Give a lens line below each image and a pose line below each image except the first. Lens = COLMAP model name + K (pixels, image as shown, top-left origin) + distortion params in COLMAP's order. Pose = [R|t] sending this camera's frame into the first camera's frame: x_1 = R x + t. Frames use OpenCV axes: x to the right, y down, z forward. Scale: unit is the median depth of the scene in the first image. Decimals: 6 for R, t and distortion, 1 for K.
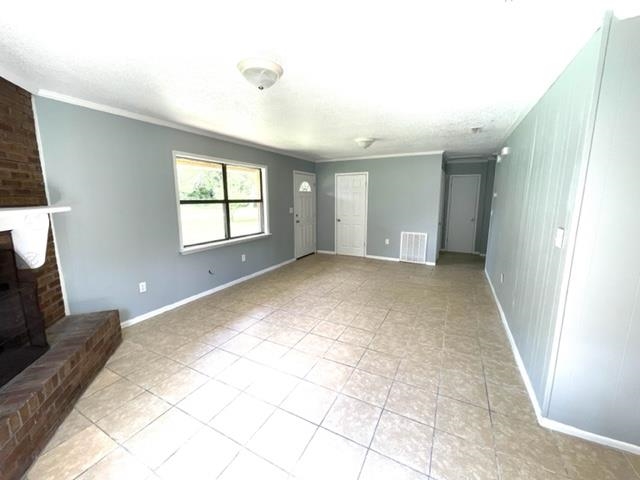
lens RADIAL K [[260.7, 0, 318.0], [0, 260.7, 237.6], [0, 0, 1]] dist [0.013256, 0.000204]
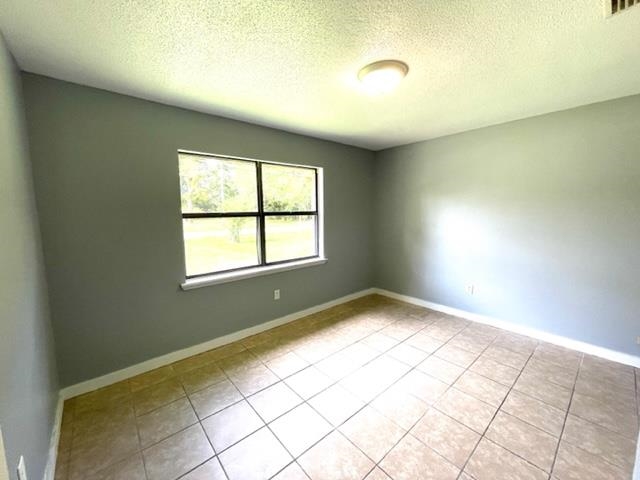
lens RADIAL K [[260.7, 0, 340.5], [0, 260.7, 244.6], [0, 0, 1]] dist [0.013256, 0.000204]
pose [[0.940830, 0.016008, -0.338502, 0.097633], [-0.026474, 0.999303, -0.026322, -0.037402], [0.337844, 0.033726, 0.940597, 0.365384]]
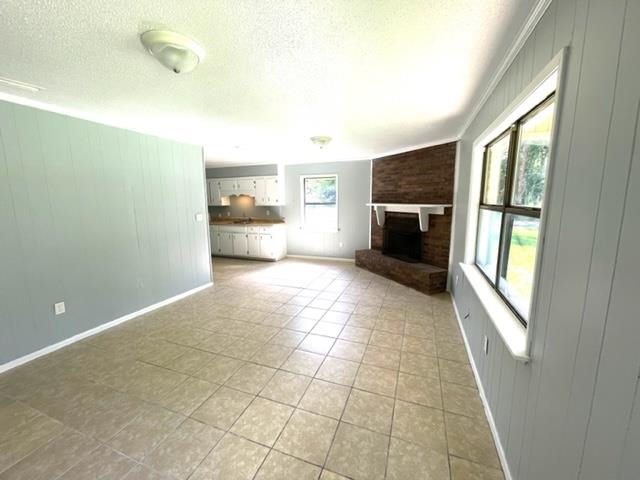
lens RADIAL K [[260.7, 0, 320.1], [0, 260.7, 239.1], [0, 0, 1]] dist [0.013256, 0.000204]
pose [[-0.992400, 0.025543, -0.120371, 0.039664], [-0.011513, 0.954652, 0.297501, -0.324610], [0.122511, 0.296626, -0.947103, 2.072232]]
